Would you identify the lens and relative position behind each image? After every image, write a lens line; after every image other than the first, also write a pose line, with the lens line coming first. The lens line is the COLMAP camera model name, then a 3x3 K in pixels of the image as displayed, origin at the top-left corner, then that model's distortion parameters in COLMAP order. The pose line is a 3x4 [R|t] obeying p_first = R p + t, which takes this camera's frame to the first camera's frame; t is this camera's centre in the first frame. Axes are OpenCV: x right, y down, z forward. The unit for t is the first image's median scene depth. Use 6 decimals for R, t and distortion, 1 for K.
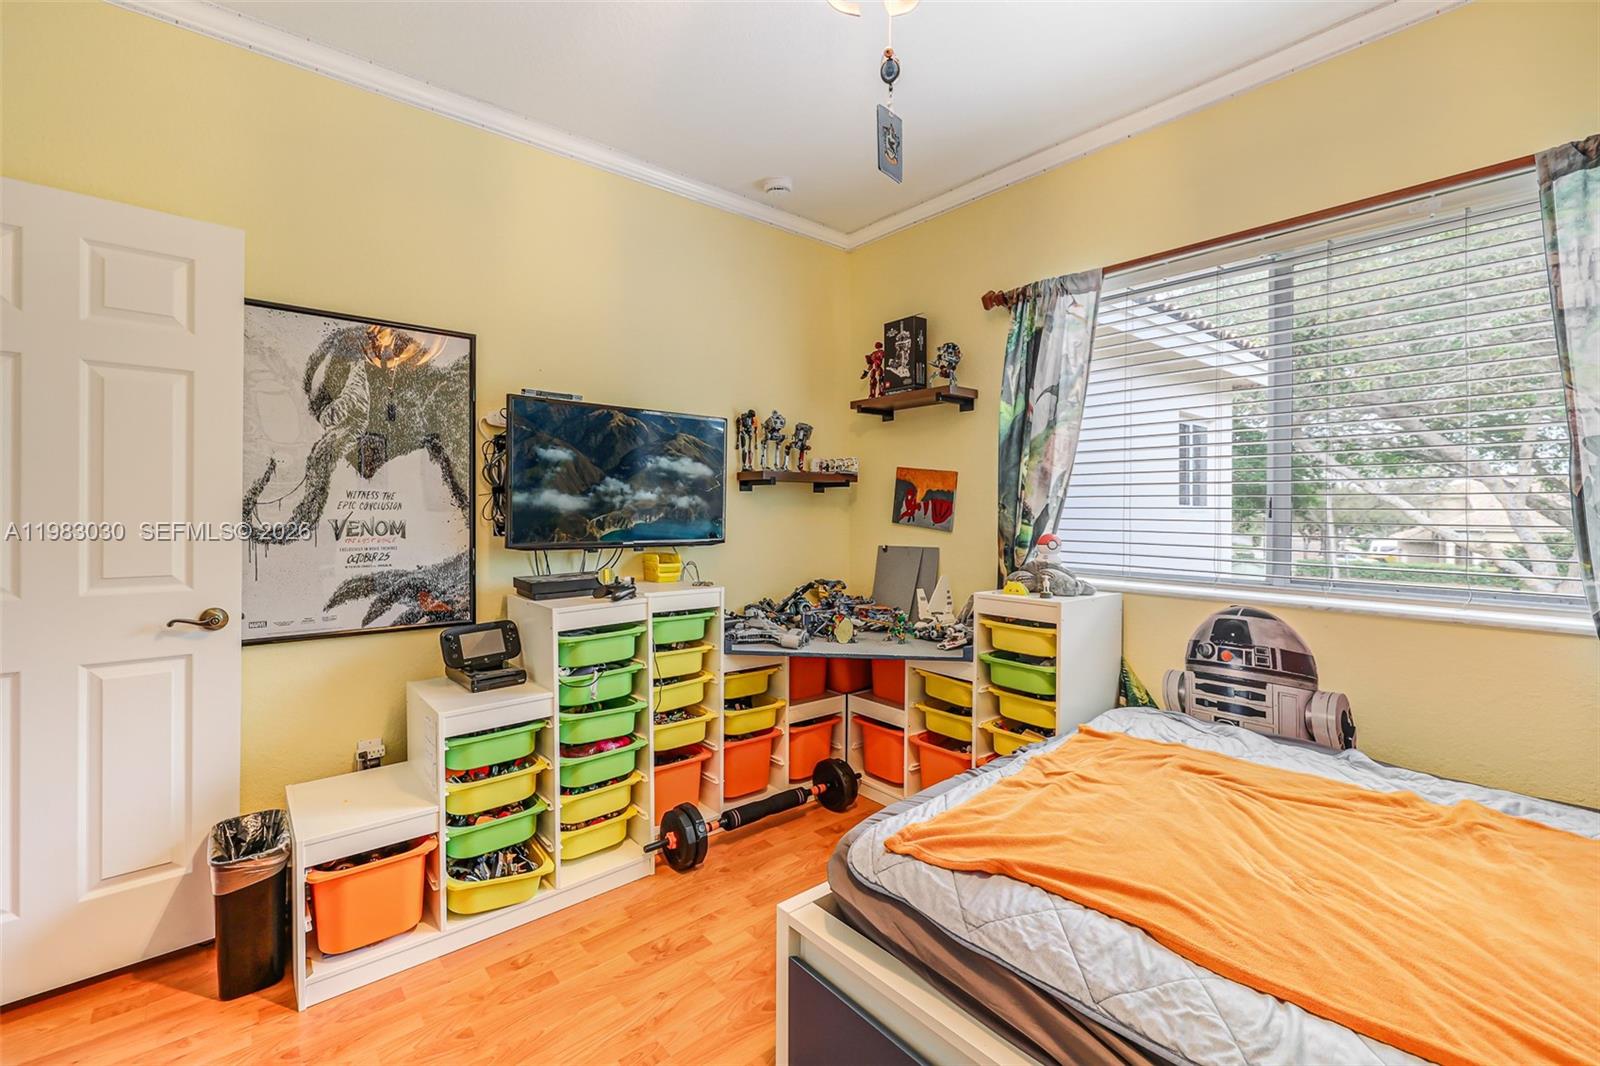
lens RADIAL K [[702.7, 0, 791.3], [0, 702.7, 514.2], [0, 0, 1]] dist [-0.001461, 0.000118]
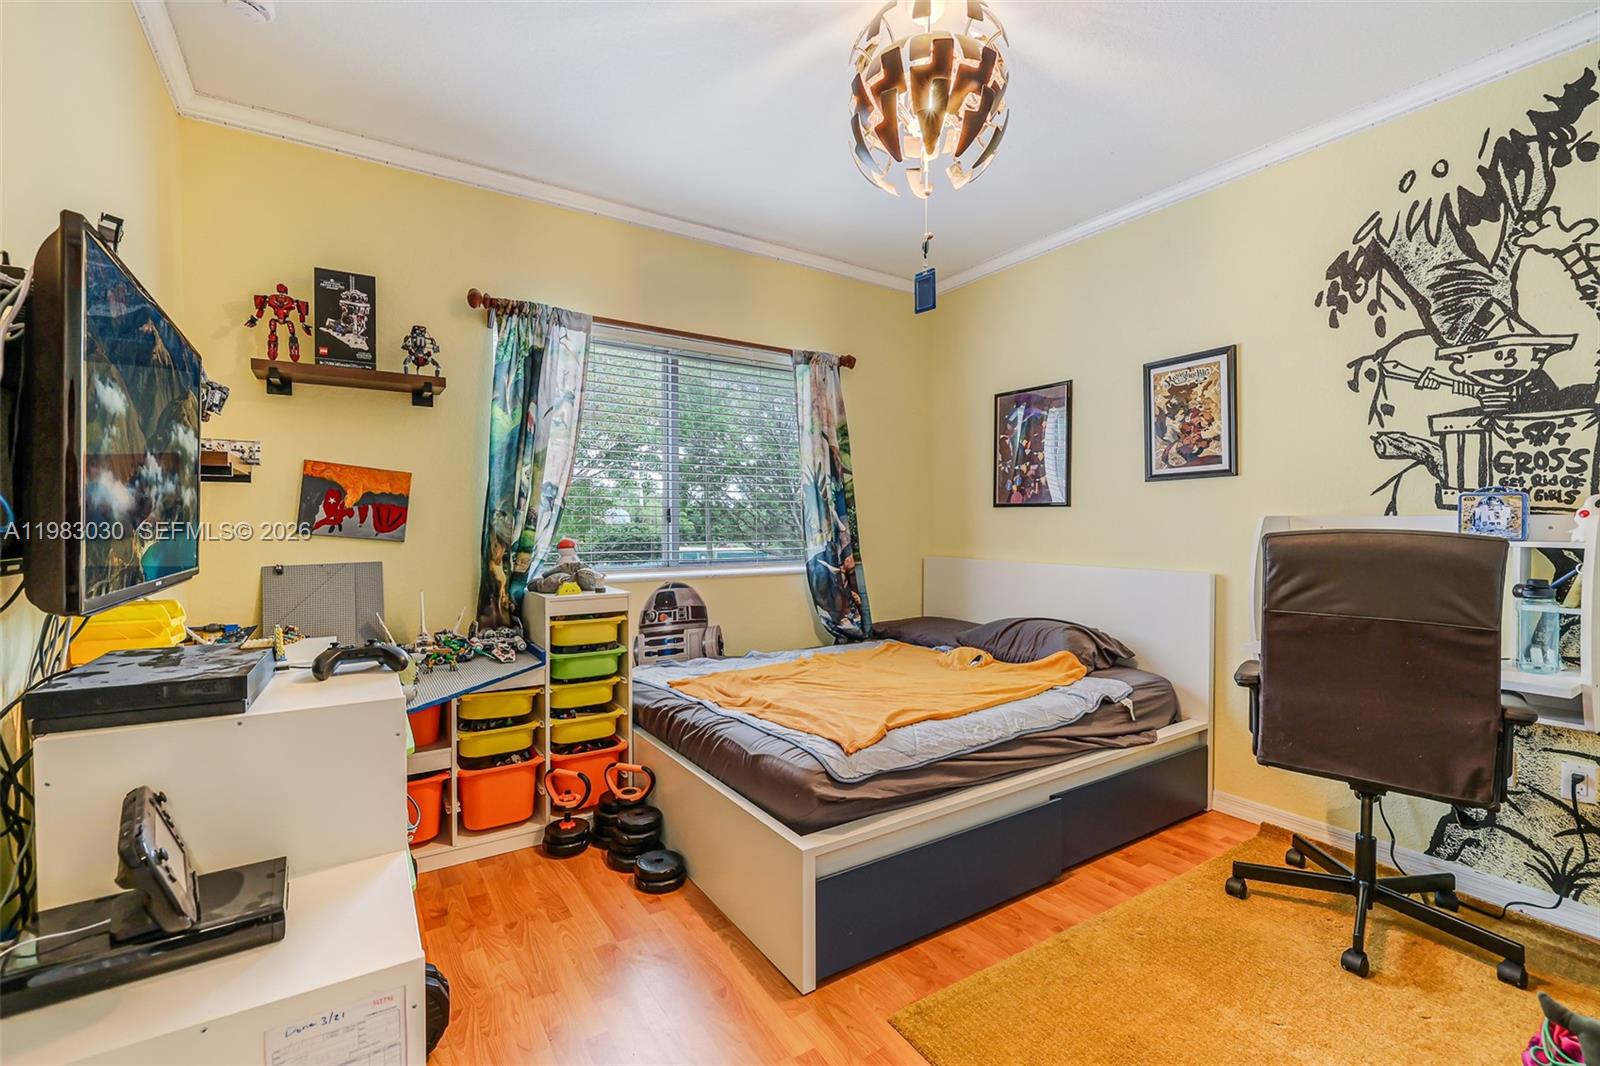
lens RADIAL K [[683.8, 0, 795.0], [0, 683.8, 524.7], [0, 0, 1]] dist [-0.003876, -0.000599]
pose [[0.096077, -0.009113, 0.995332, -0.647004], [0.007815, 0.999934, 0.008401, 0.000754], [-0.995343, 0.006971, 0.096142, 0.505473]]
